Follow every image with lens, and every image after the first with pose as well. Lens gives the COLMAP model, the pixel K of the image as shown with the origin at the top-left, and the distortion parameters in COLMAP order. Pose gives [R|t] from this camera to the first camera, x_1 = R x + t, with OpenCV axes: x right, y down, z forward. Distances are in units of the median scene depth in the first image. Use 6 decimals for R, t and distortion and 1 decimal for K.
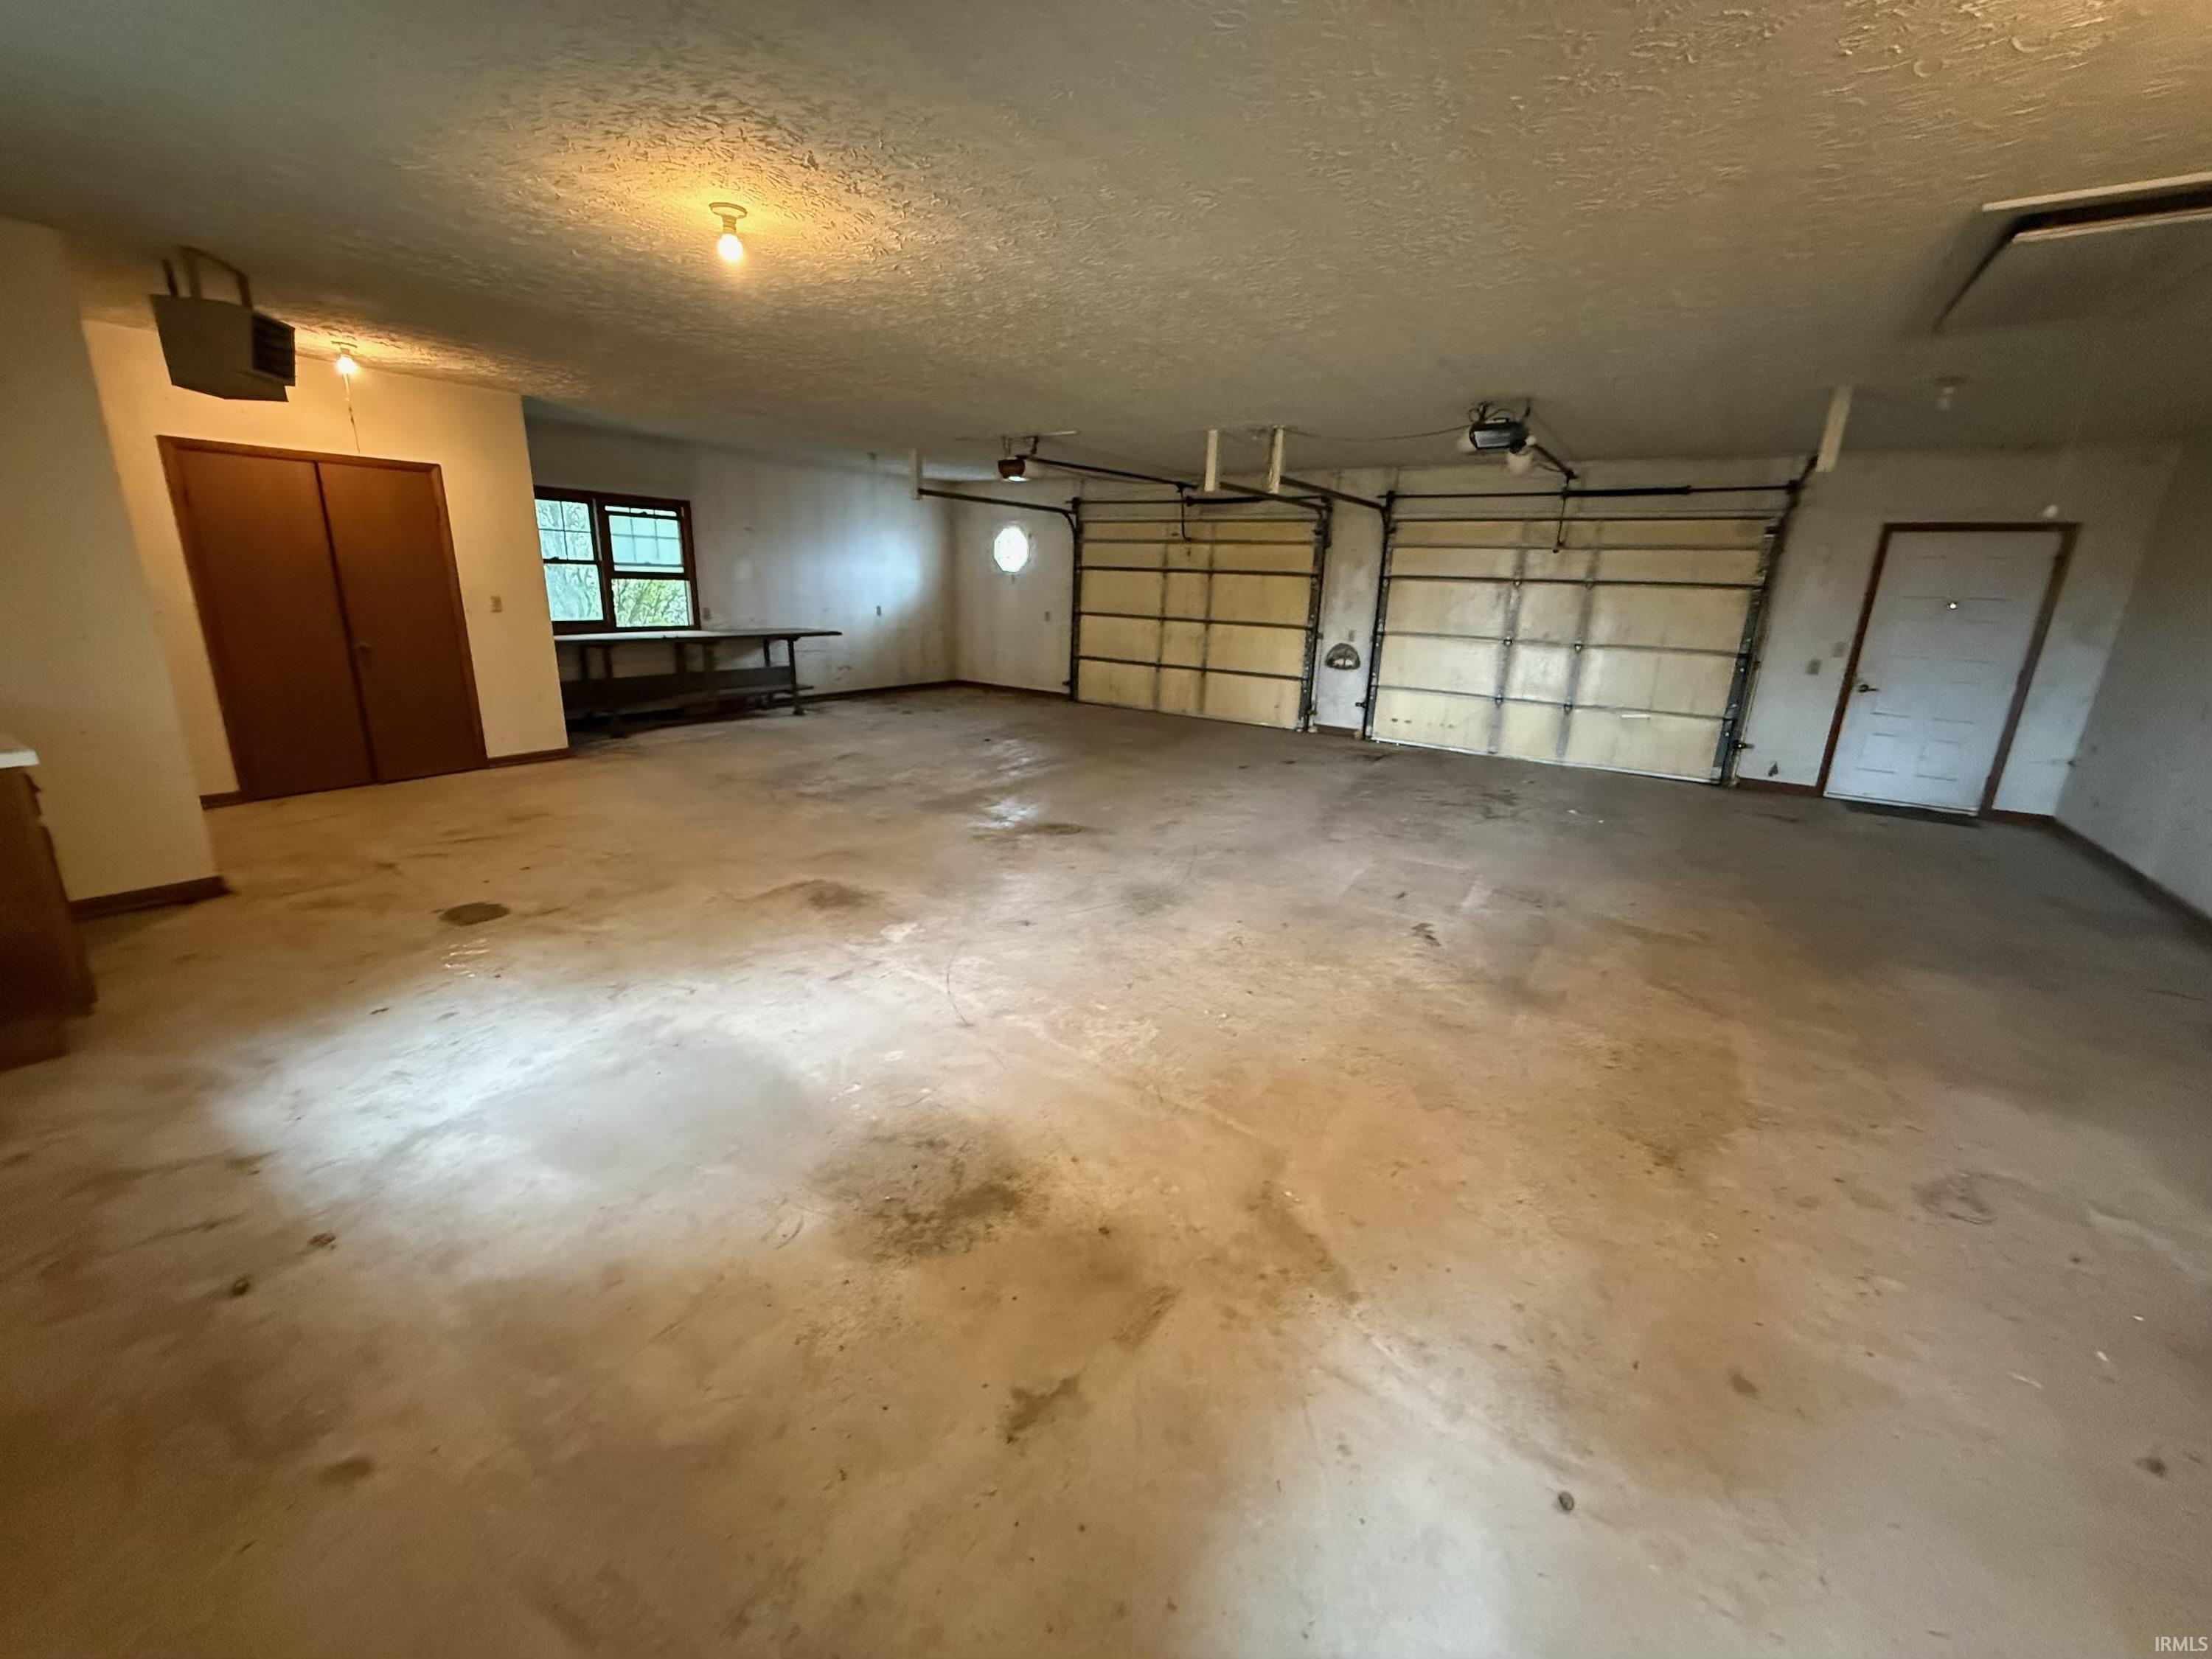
lens RADIAL K [[886.6, 0, 1099.5], [0, 886.6, 826.6], [0, 0, 1]] dist [-0.001562, 0.000669]
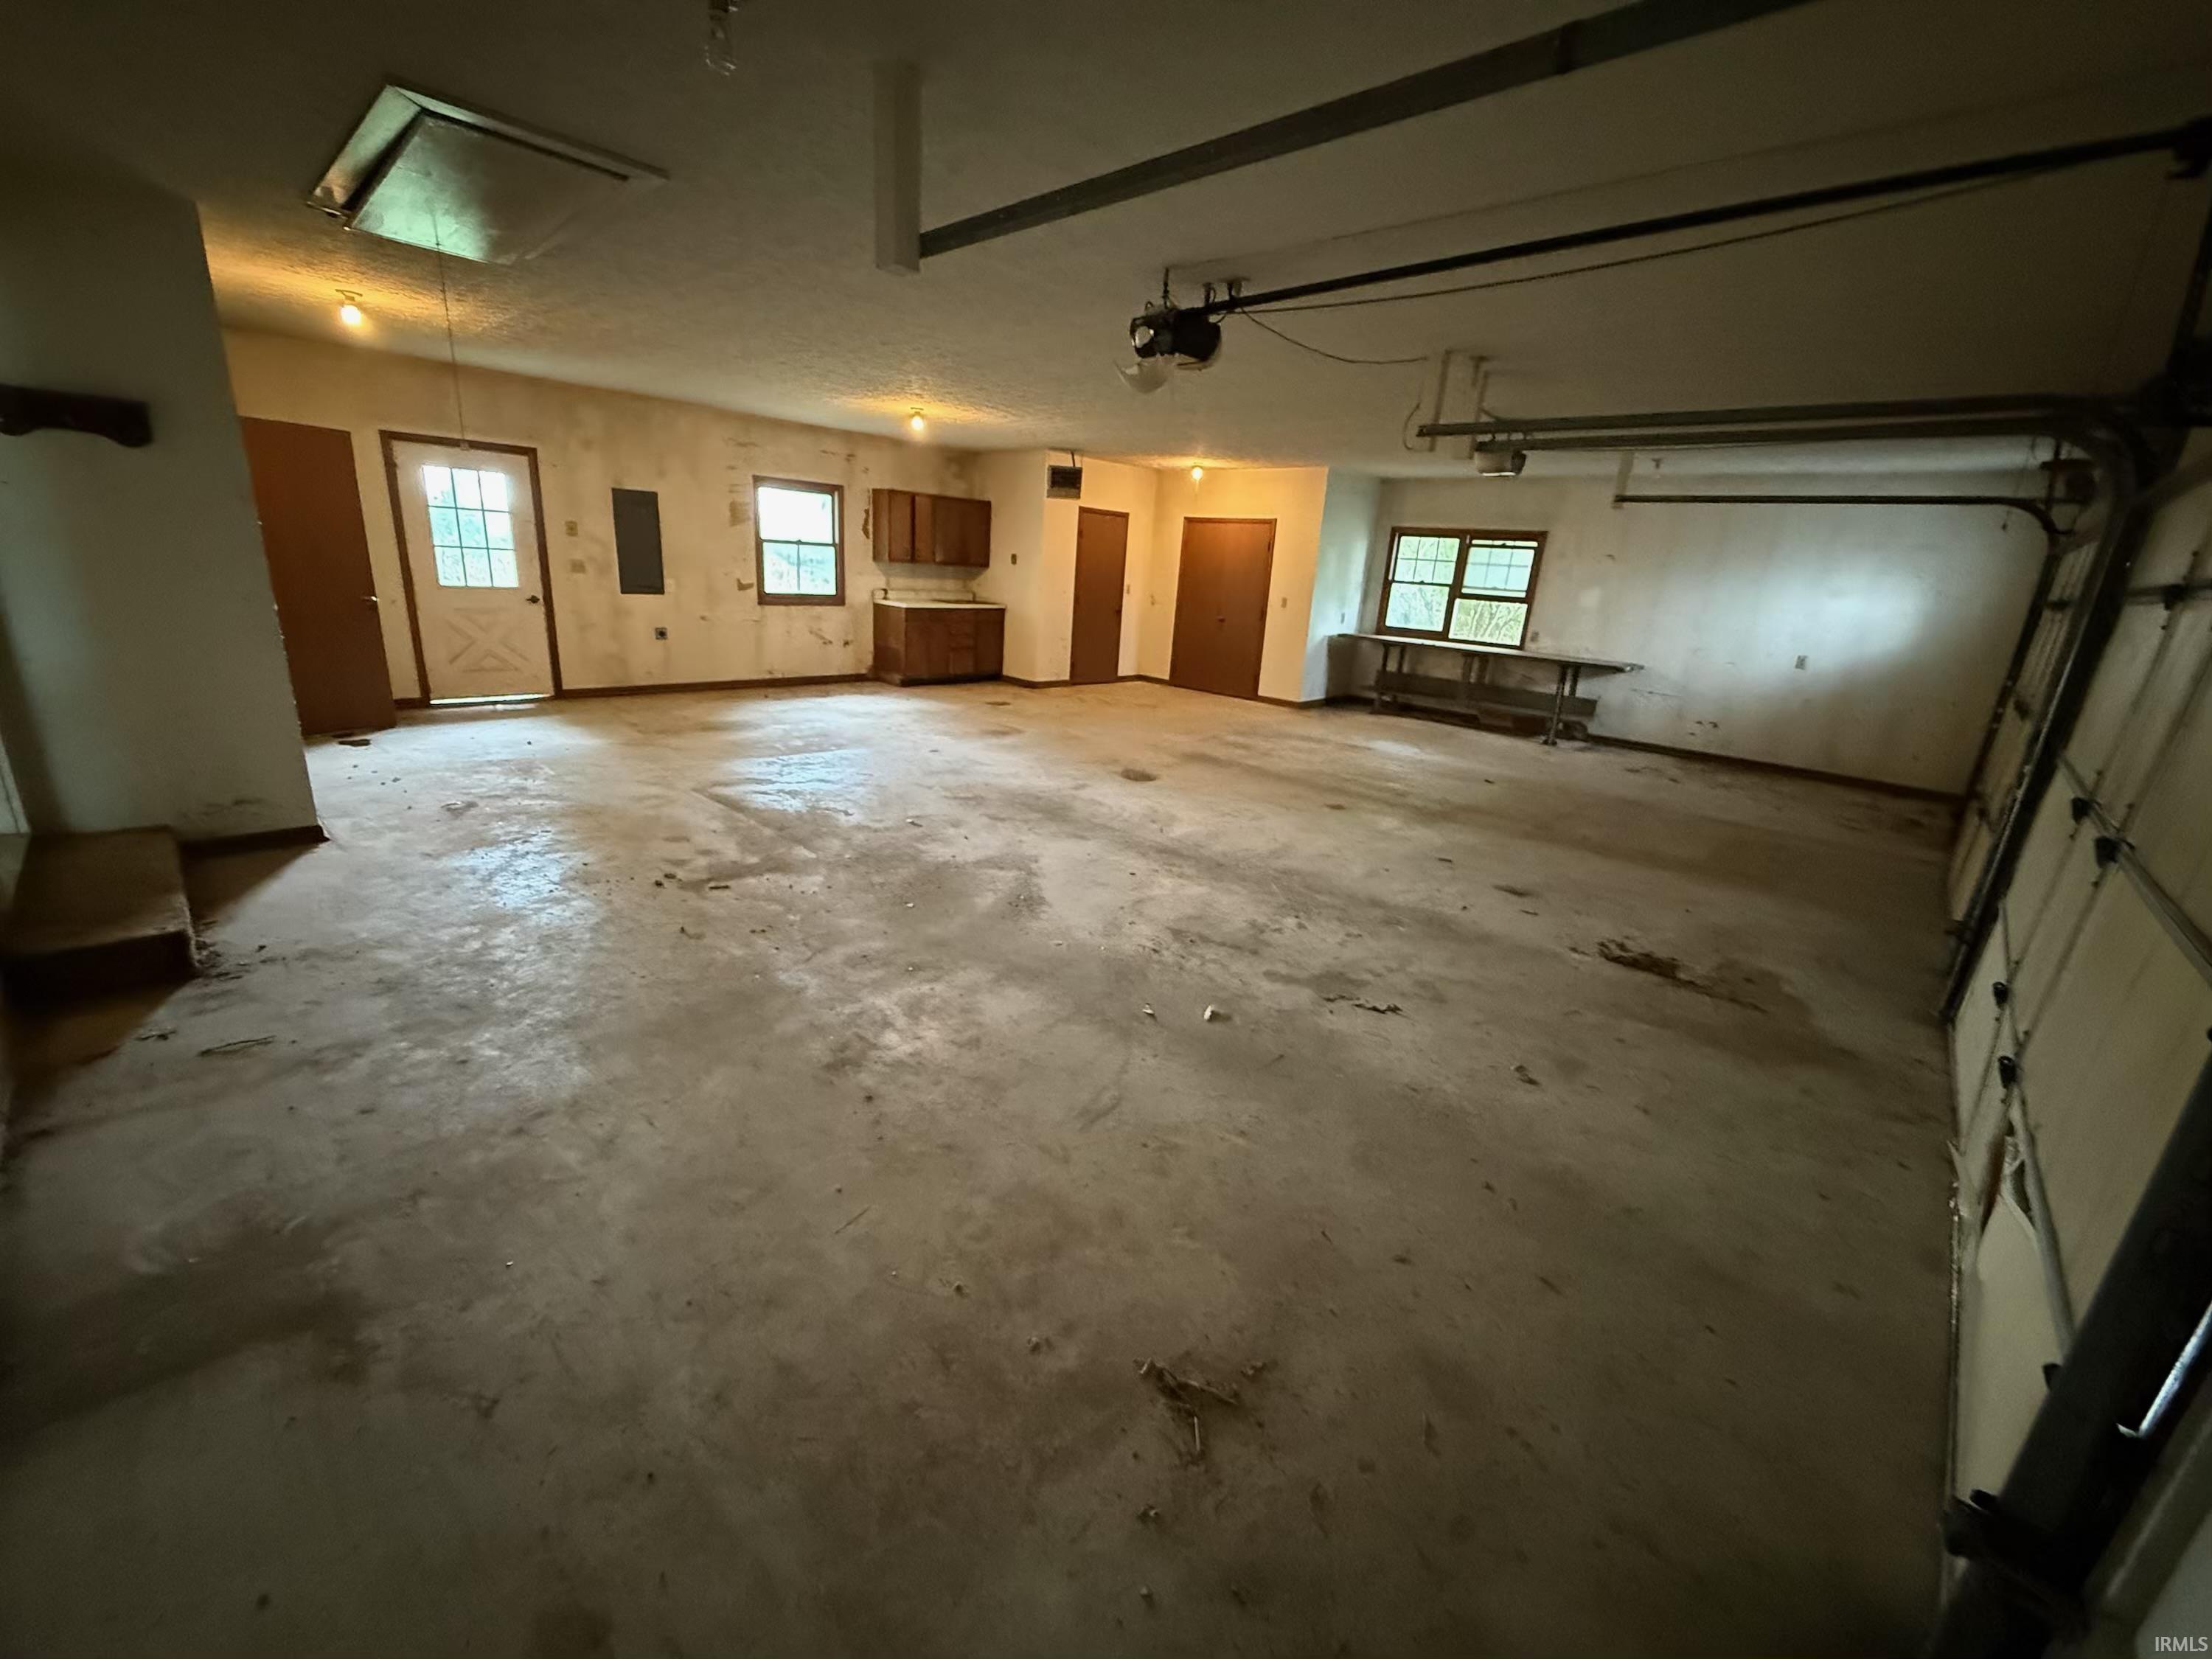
lens RADIAL K [[886.6, 0, 1099.3], [0, 886.6, 836.4], [0, 0, 1]] dist [-0.001562, 0.000669]
pose [[-0.154382, 0.252926, -0.955089, 0.767589], [-0.330909, 0.897611, 0.291194, -0.174282], [0.930949, 0.361002, -0.054880, 0.710274]]
